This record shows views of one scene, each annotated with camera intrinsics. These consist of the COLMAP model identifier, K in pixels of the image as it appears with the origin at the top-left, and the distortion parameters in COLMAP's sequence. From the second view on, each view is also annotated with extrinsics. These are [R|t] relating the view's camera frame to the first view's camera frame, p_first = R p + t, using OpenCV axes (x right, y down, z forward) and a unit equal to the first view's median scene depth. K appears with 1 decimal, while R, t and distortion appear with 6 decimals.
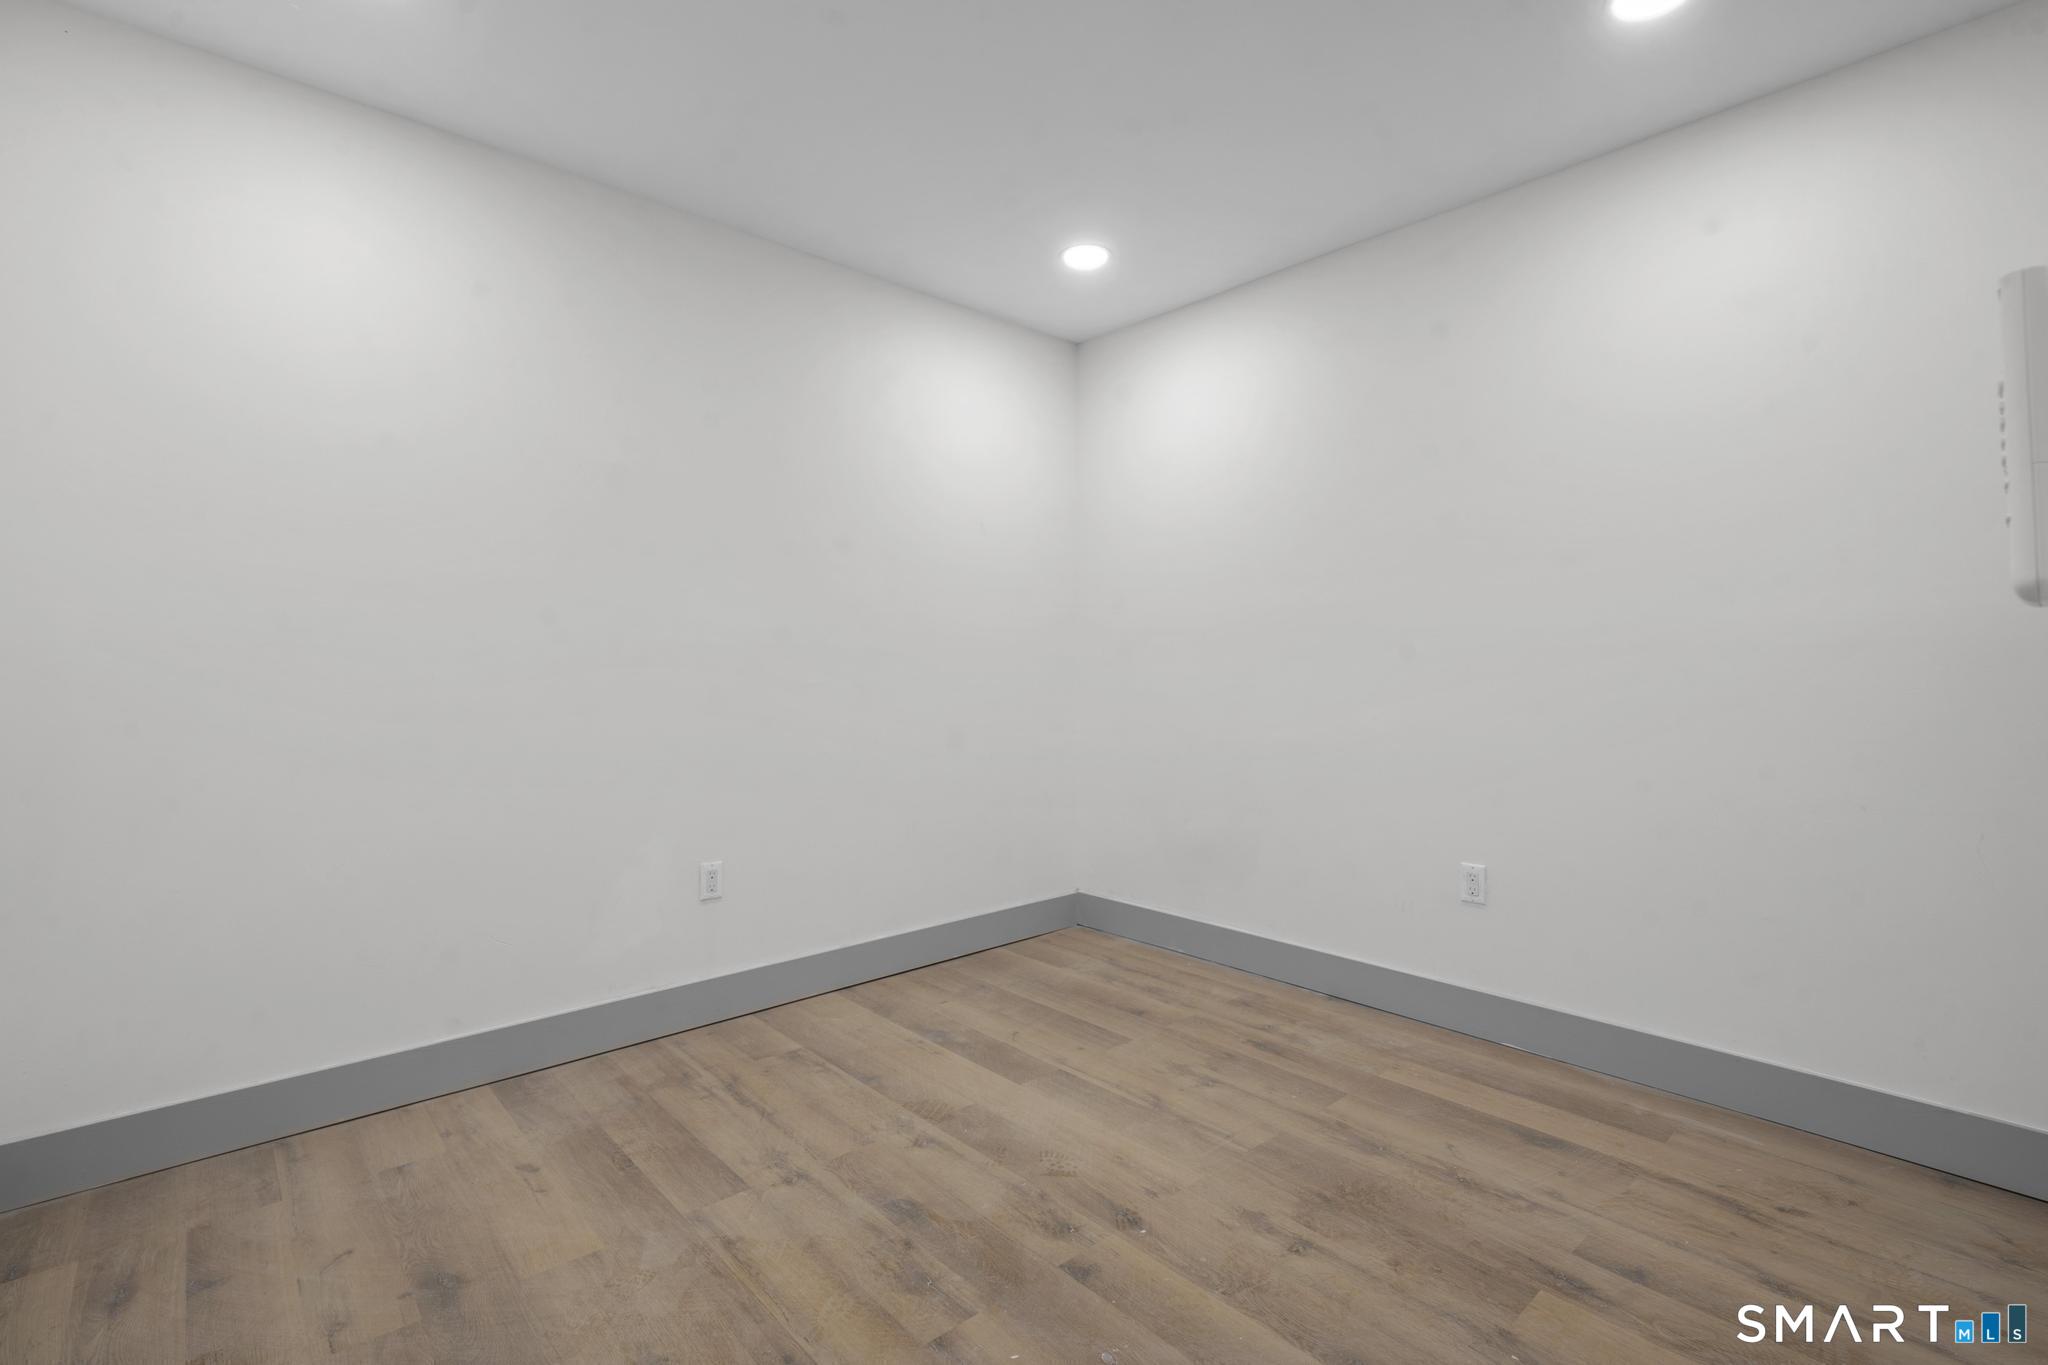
lens RADIAL K [[947.1, 0, 1025.7], [0, 947.1, 674.9], [0, 0, 1]] dist [-0.002975, 0.001271]
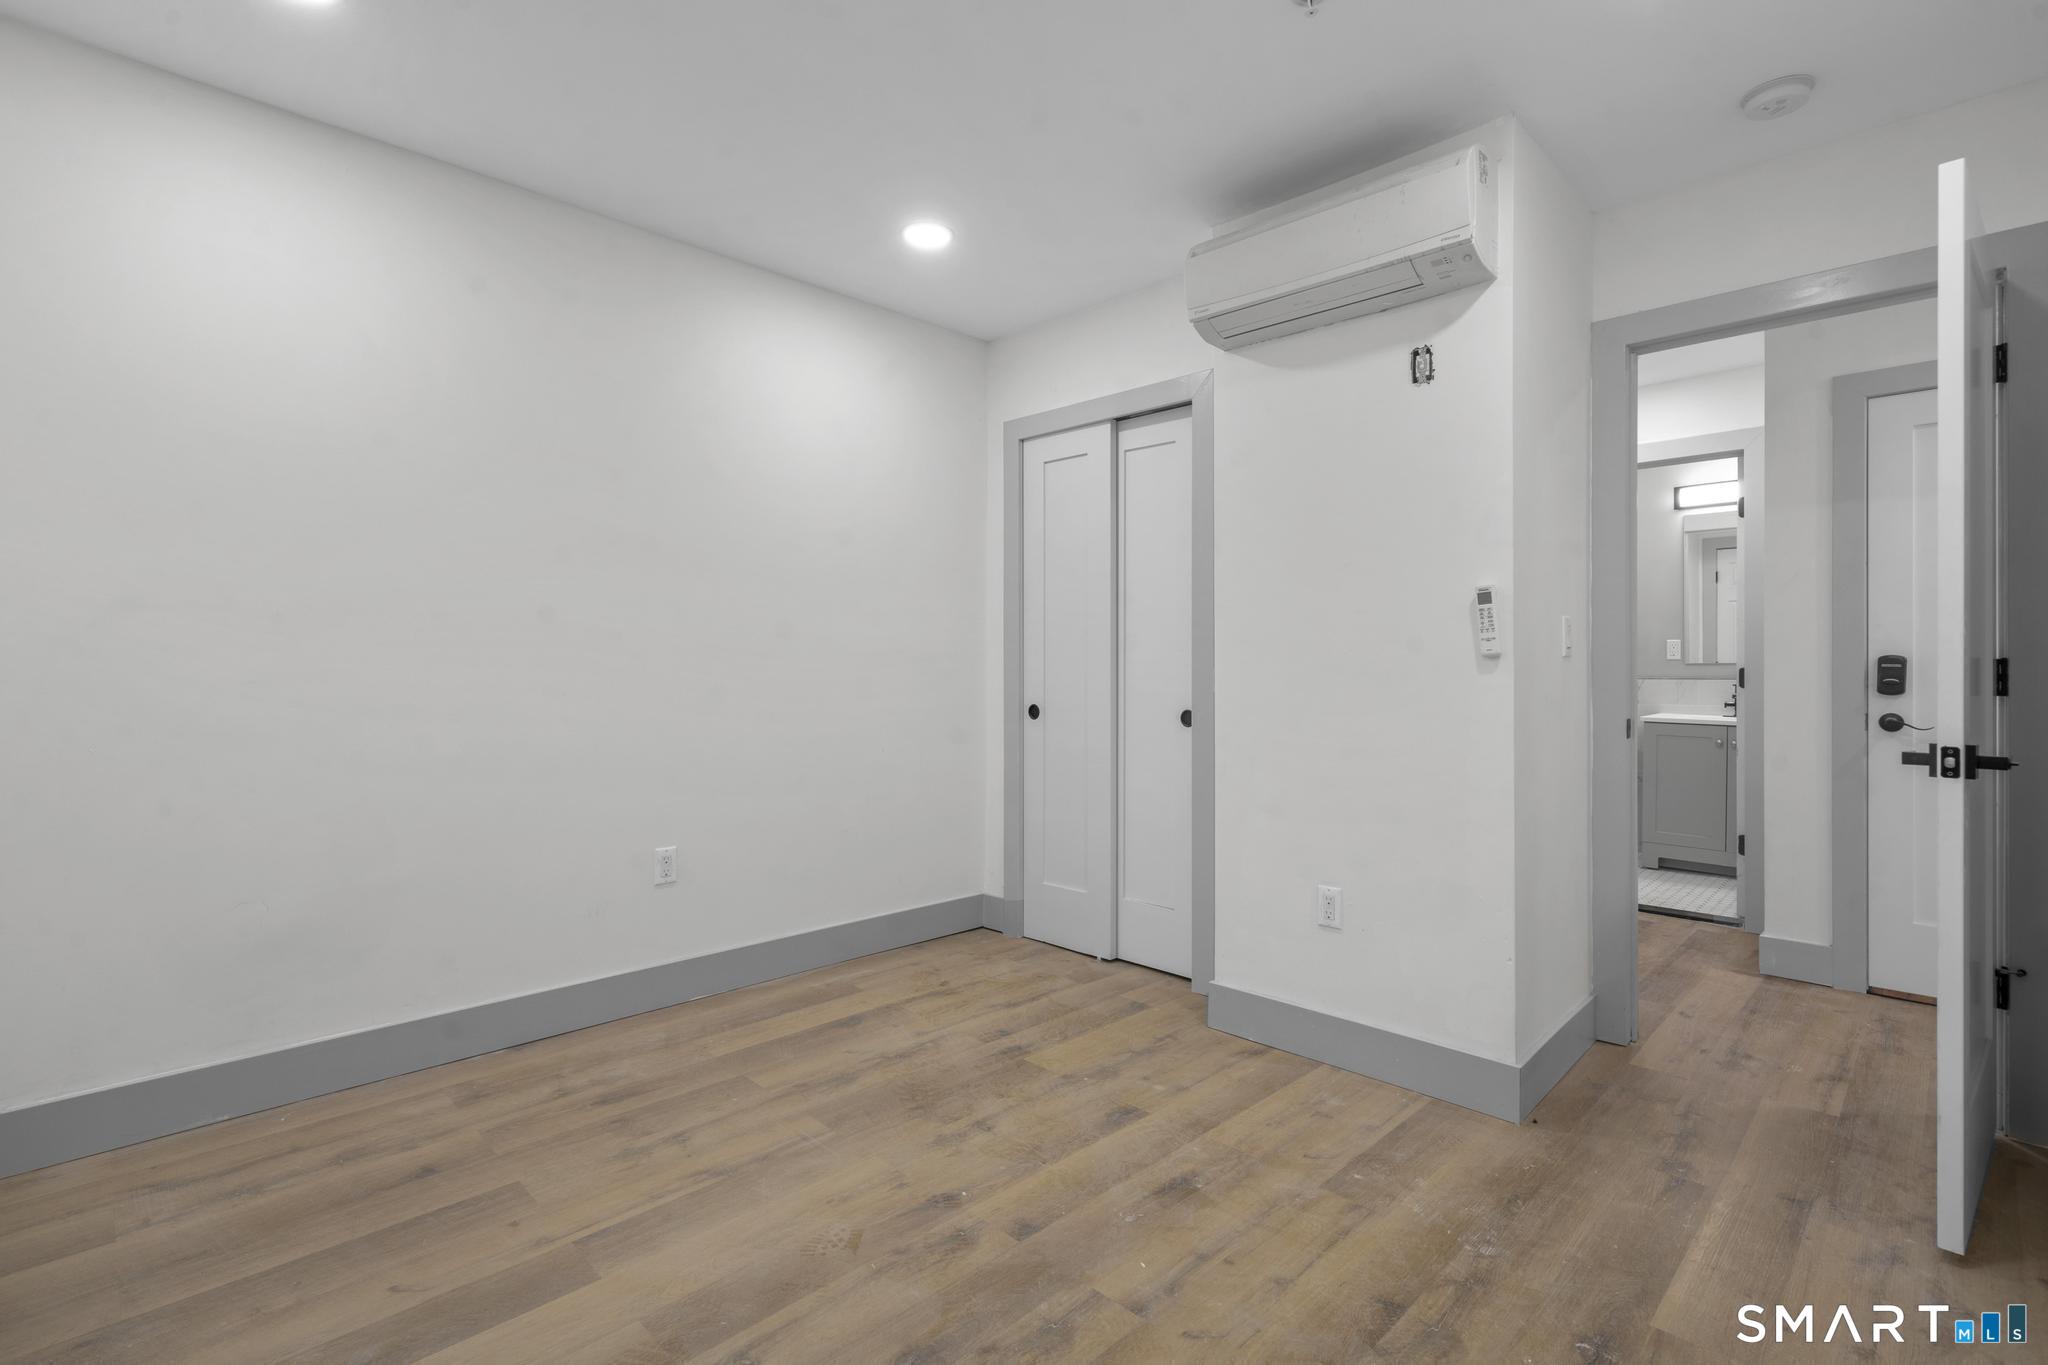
lens RADIAL K [[947.1, 0, 1025.7], [0, 947.1, 674.9], [0, 0, 1]] dist [-0.002975, 0.001271]
pose [[-0.061321, -0.009595, 0.998072, -0.713596], [0.001580, 0.999952, 0.009710, -0.006639], [-0.998117, 0.002173, -0.061303, 0.752844]]
